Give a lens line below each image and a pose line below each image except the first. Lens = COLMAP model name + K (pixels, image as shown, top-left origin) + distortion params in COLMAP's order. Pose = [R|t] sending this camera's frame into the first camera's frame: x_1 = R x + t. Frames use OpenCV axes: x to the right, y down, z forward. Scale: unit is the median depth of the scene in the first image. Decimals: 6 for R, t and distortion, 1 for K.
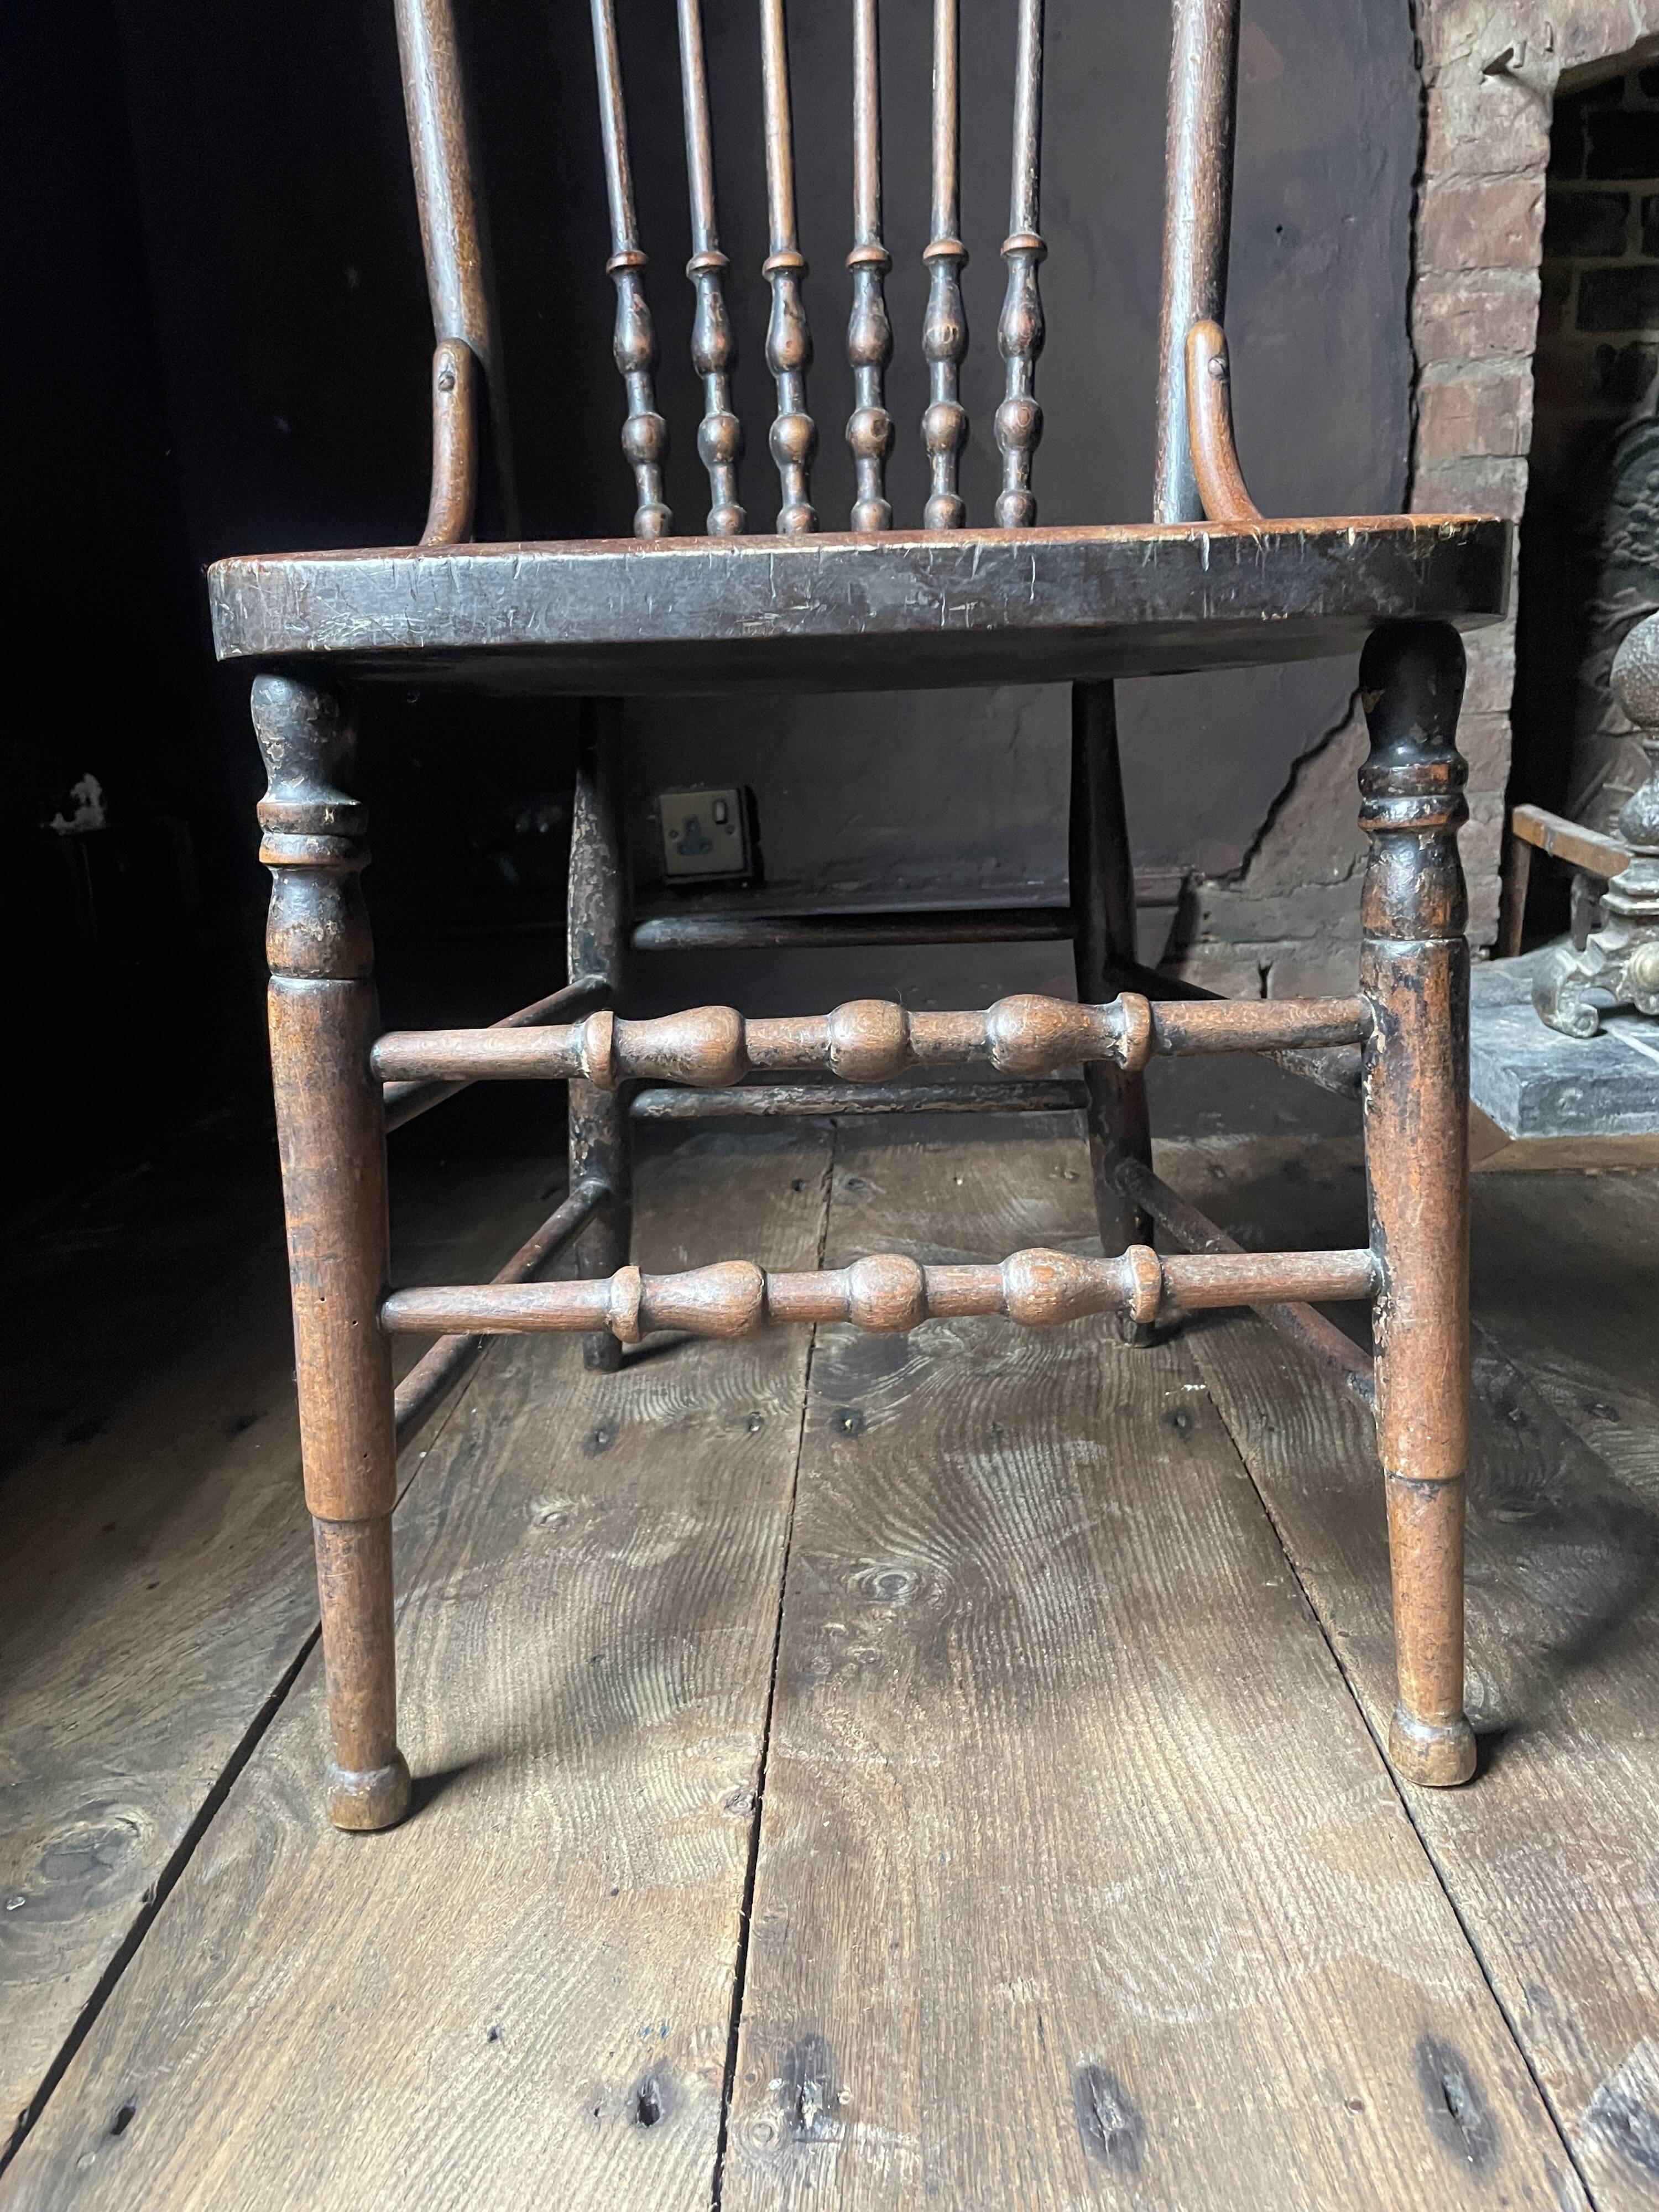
lens RADIAL K [[1686.2, 0, 843.6], [0, 1686.2, 1128.6], [0, 0, 1]] dist [0.076546, -0.108797]
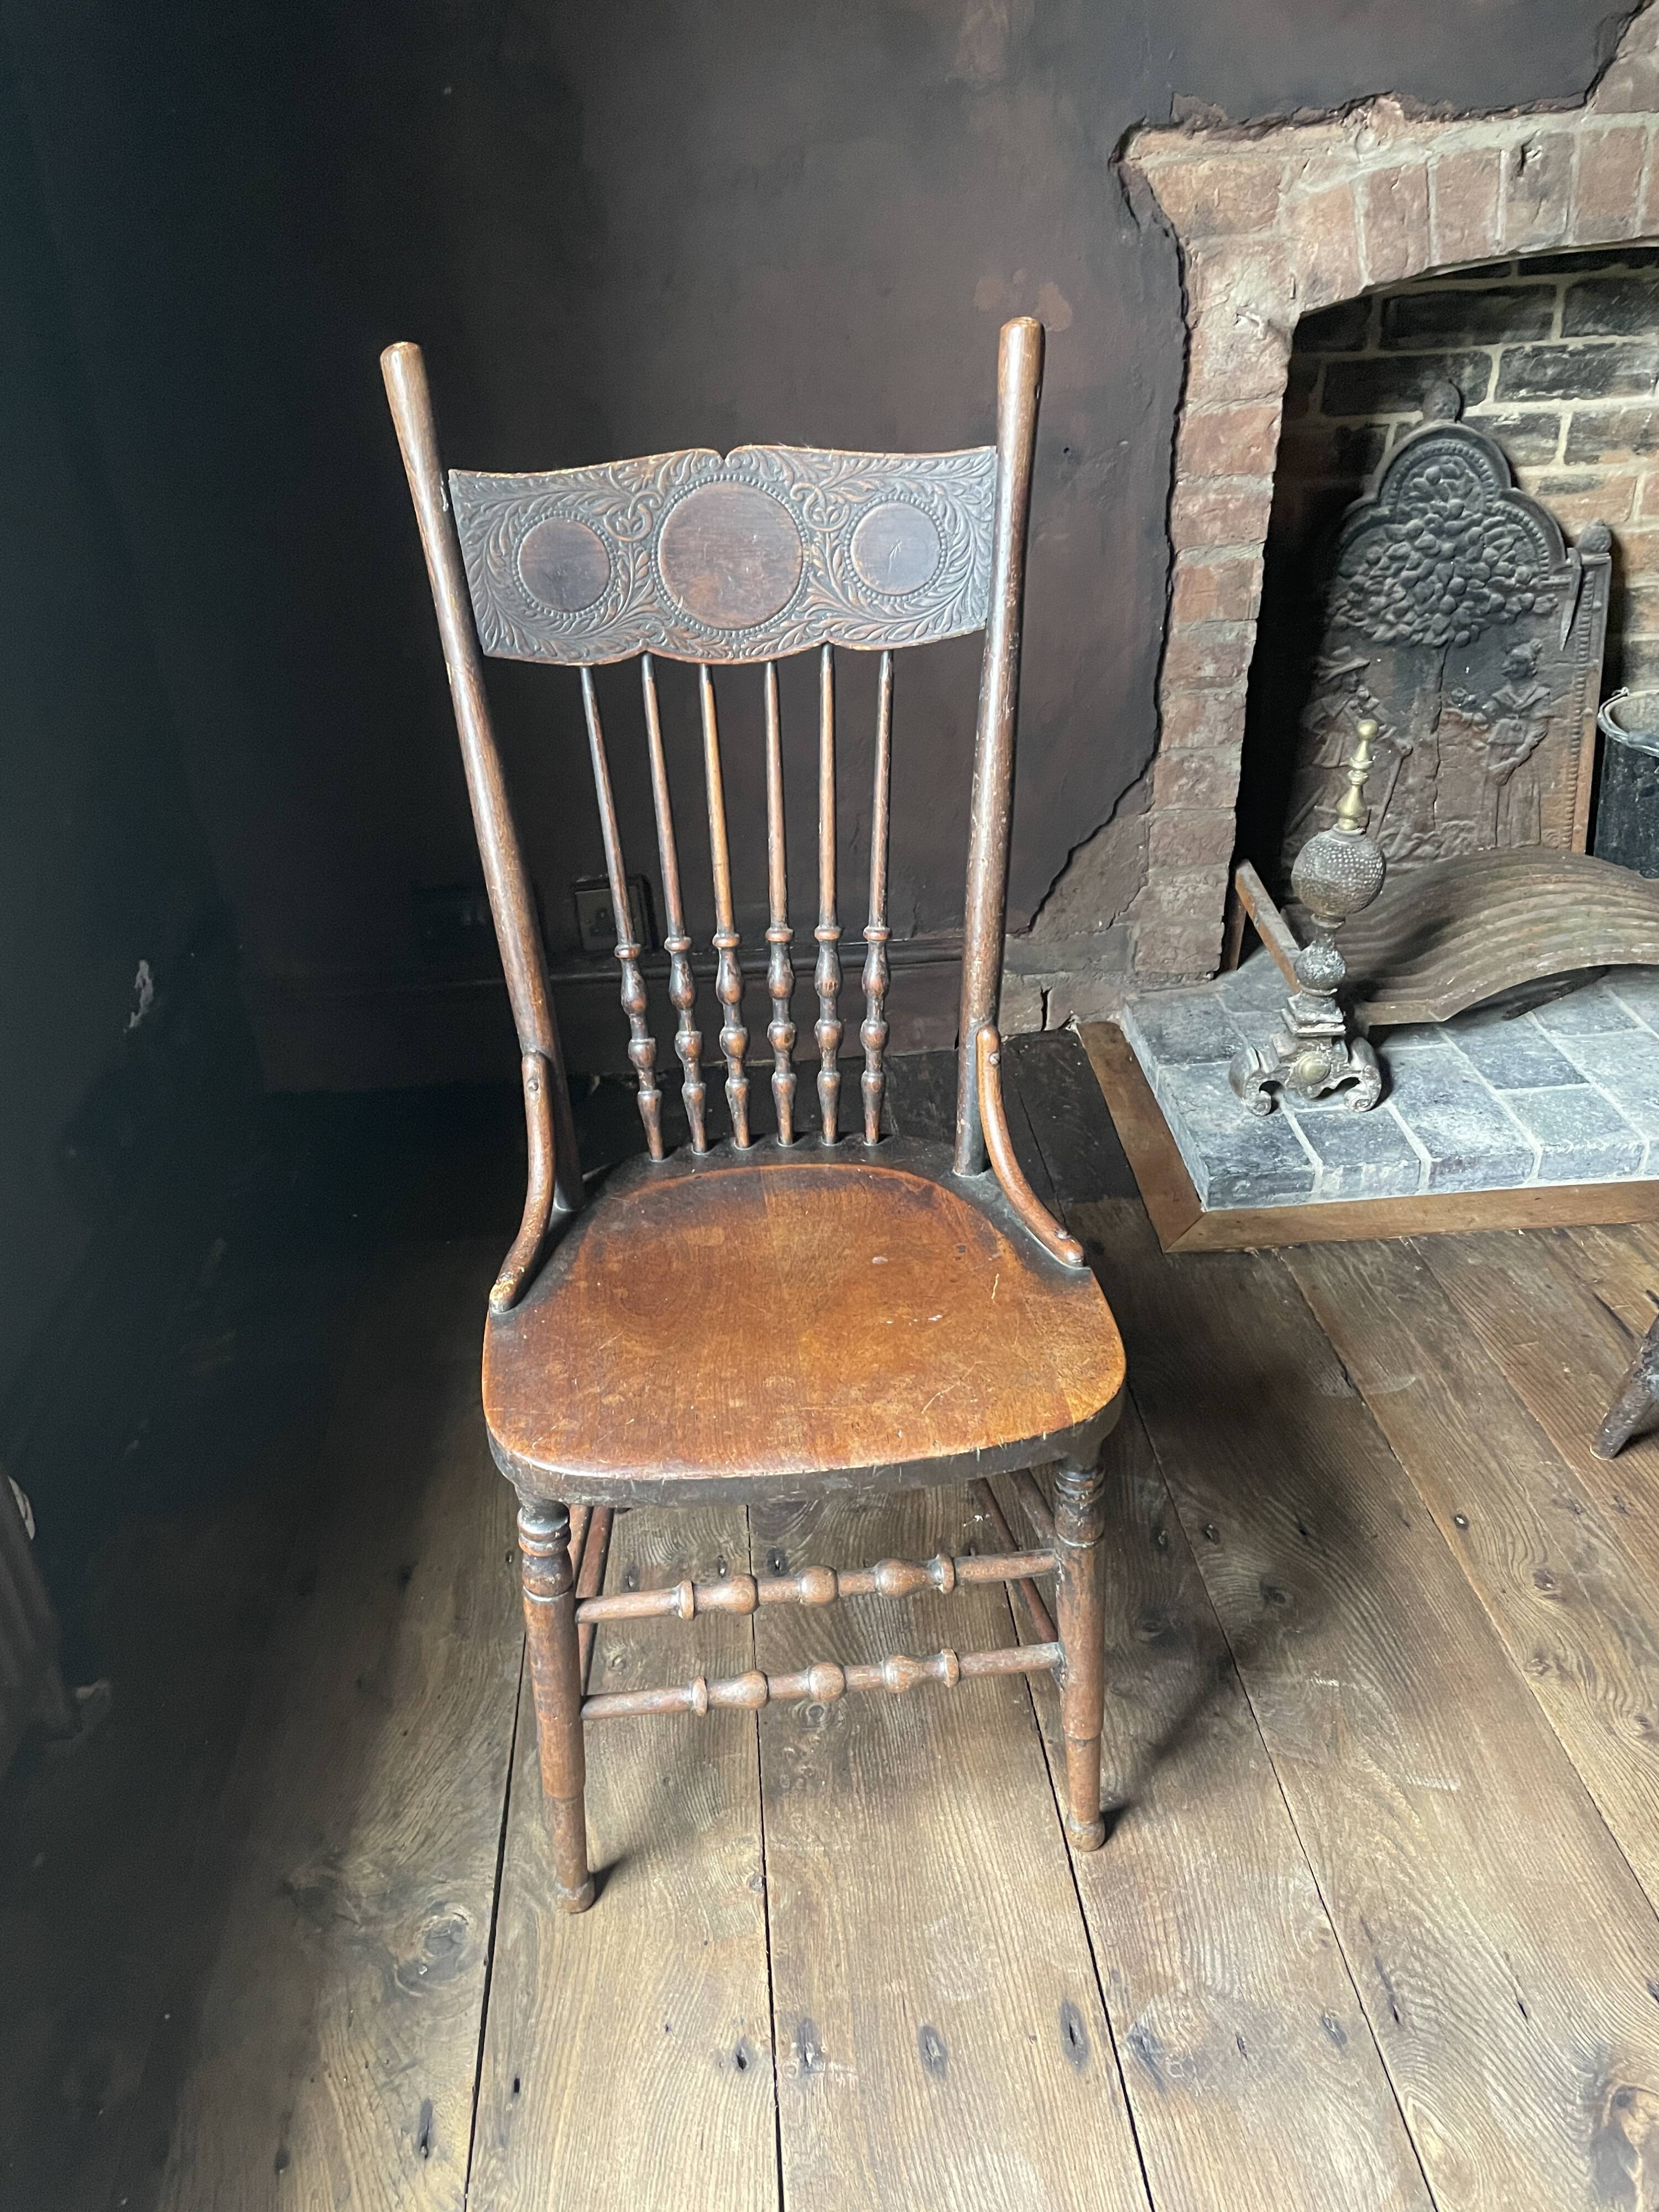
lens RADIAL K [[1679.8, 0, 814.9], [0, 1679.8, 1120.5], [0, 0, 1]] dist [0.083895, -0.111401]
pose [[0.995409, -0.041204, 0.086385, -0.105916], [0.015965, 0.961420, 0.274619, -0.863967], [-0.094368, -0.271980, 0.957665, -0.599655]]
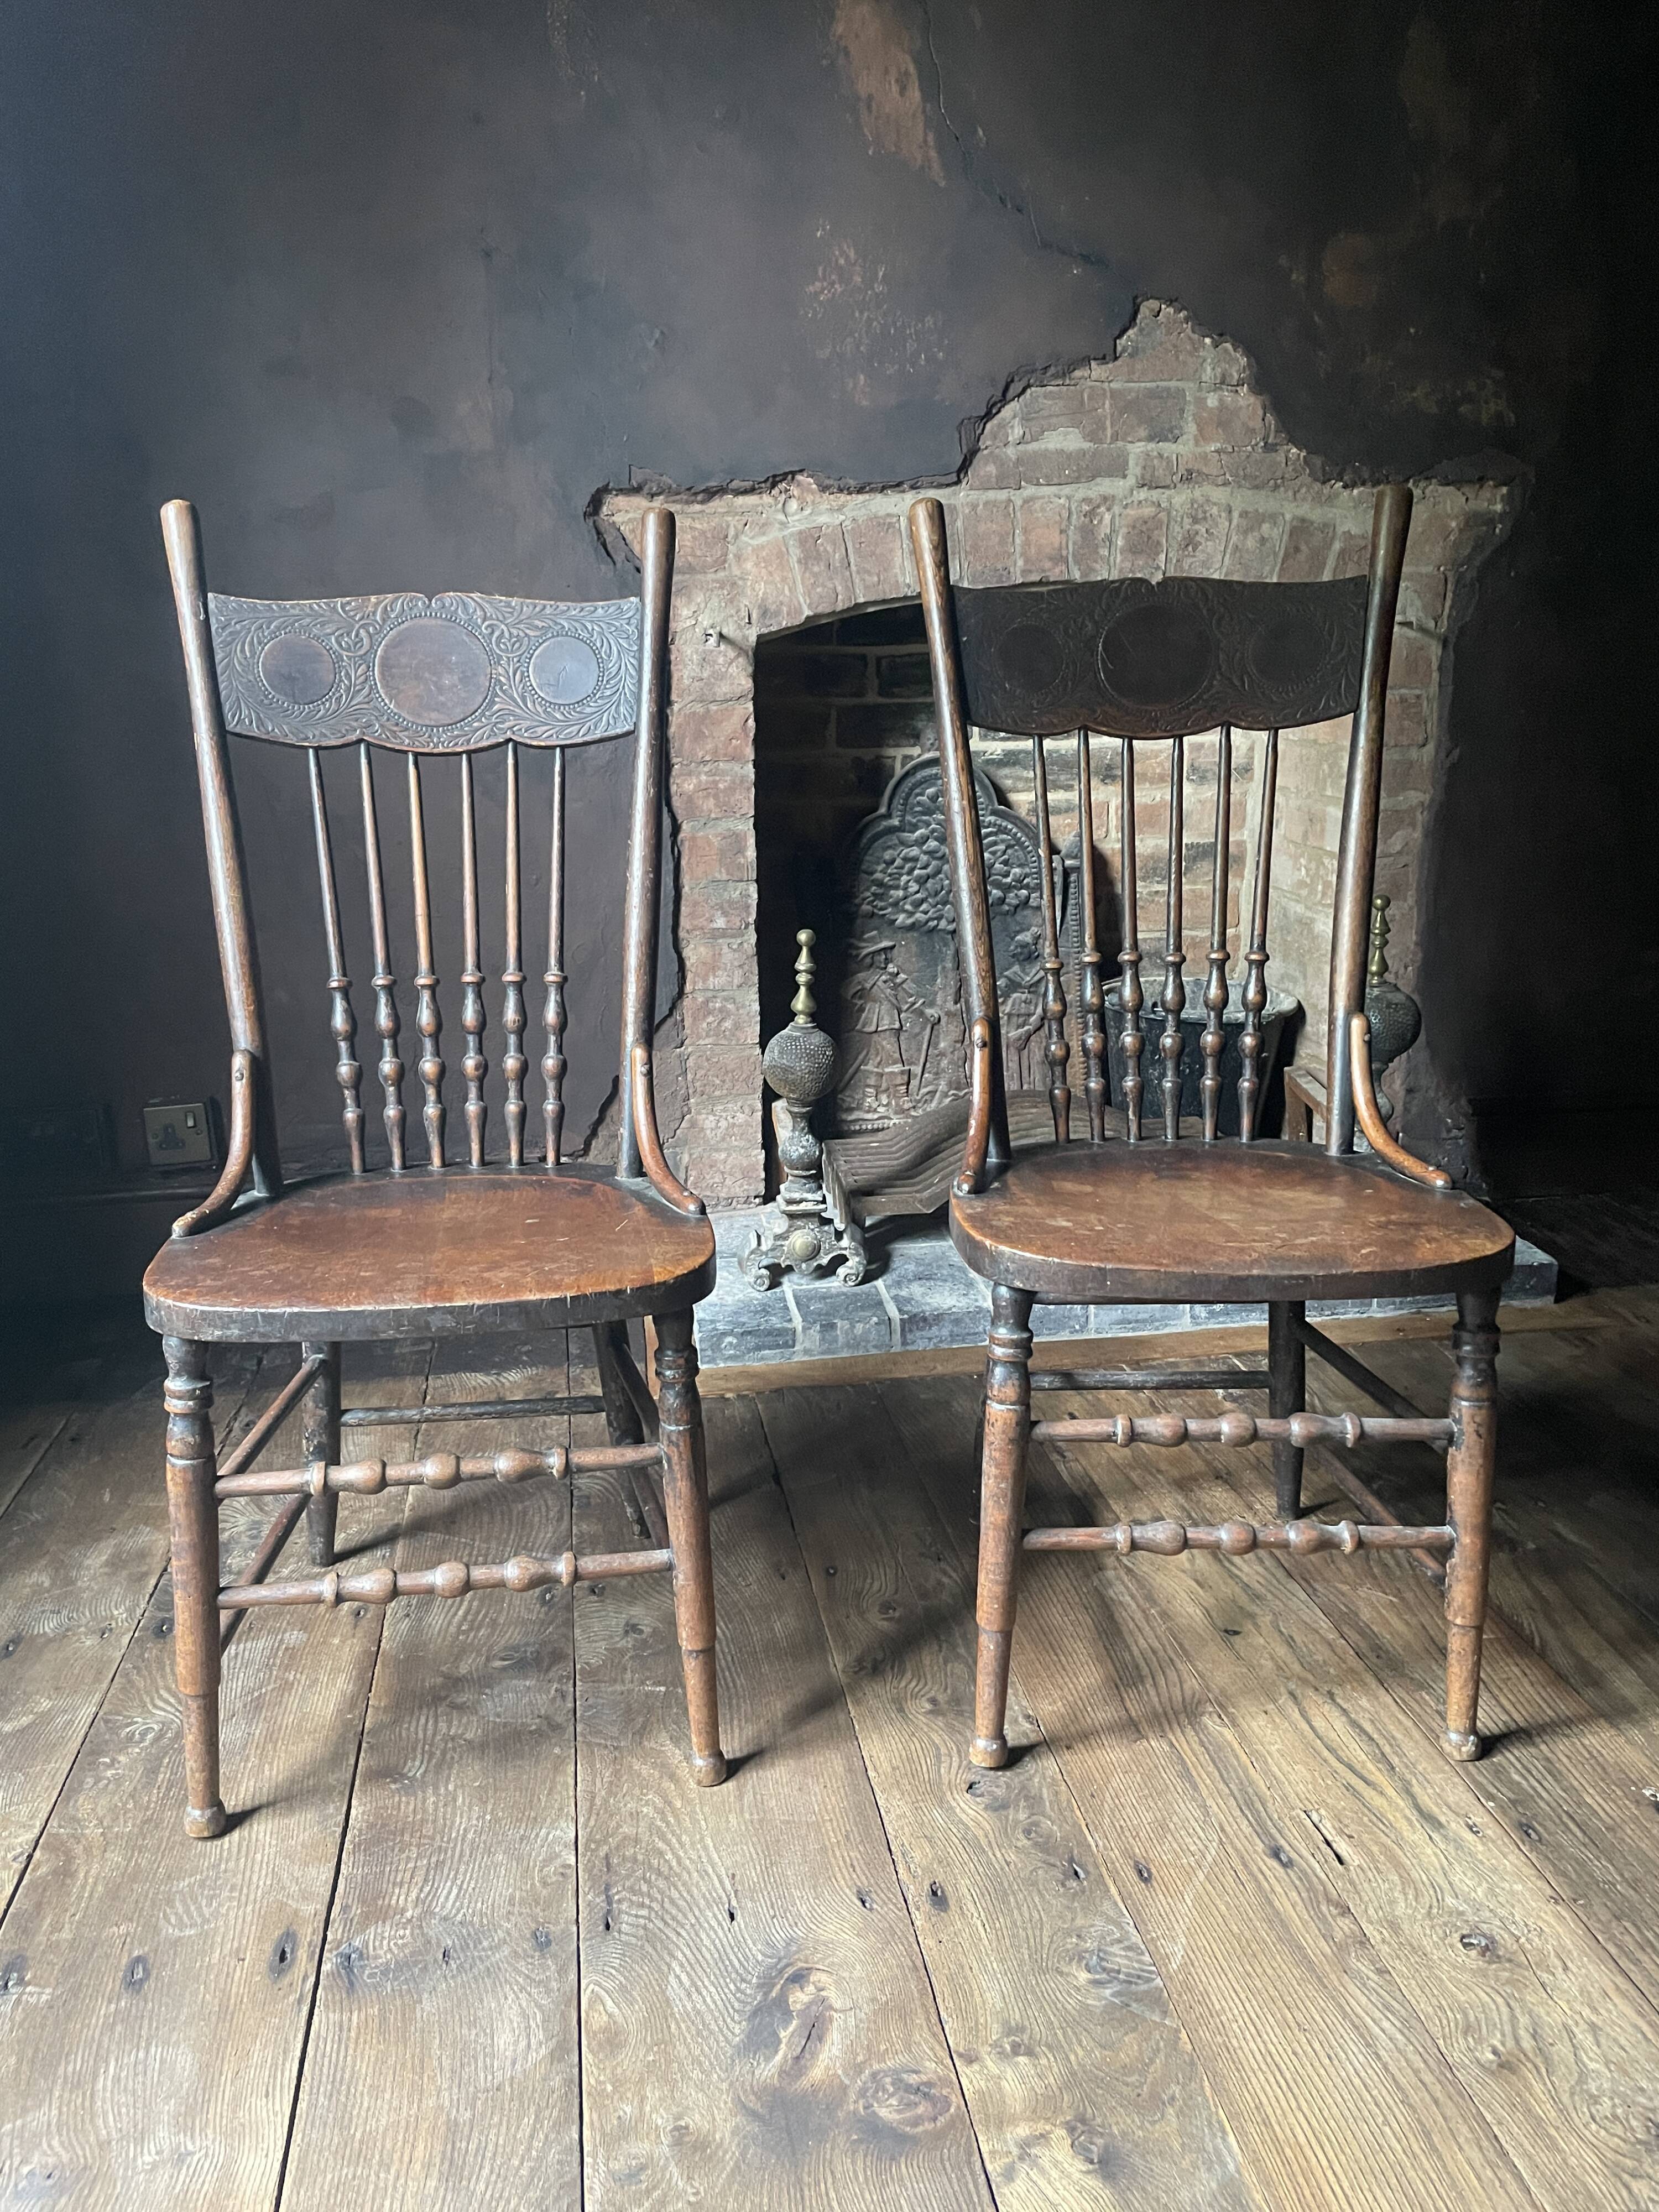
lens RADIAL K [[1669.5, 0, 815.9], [0, 1669.5, 1129.4], [0, 0, 1]] dist [0.093838, -0.124852]
pose [[0.986613, -0.019406, 0.161919, 0.472775], [0.020039, 0.999797, -0.002281, -0.384905], [-0.161841, 0.005495, 0.986801, -0.993467]]
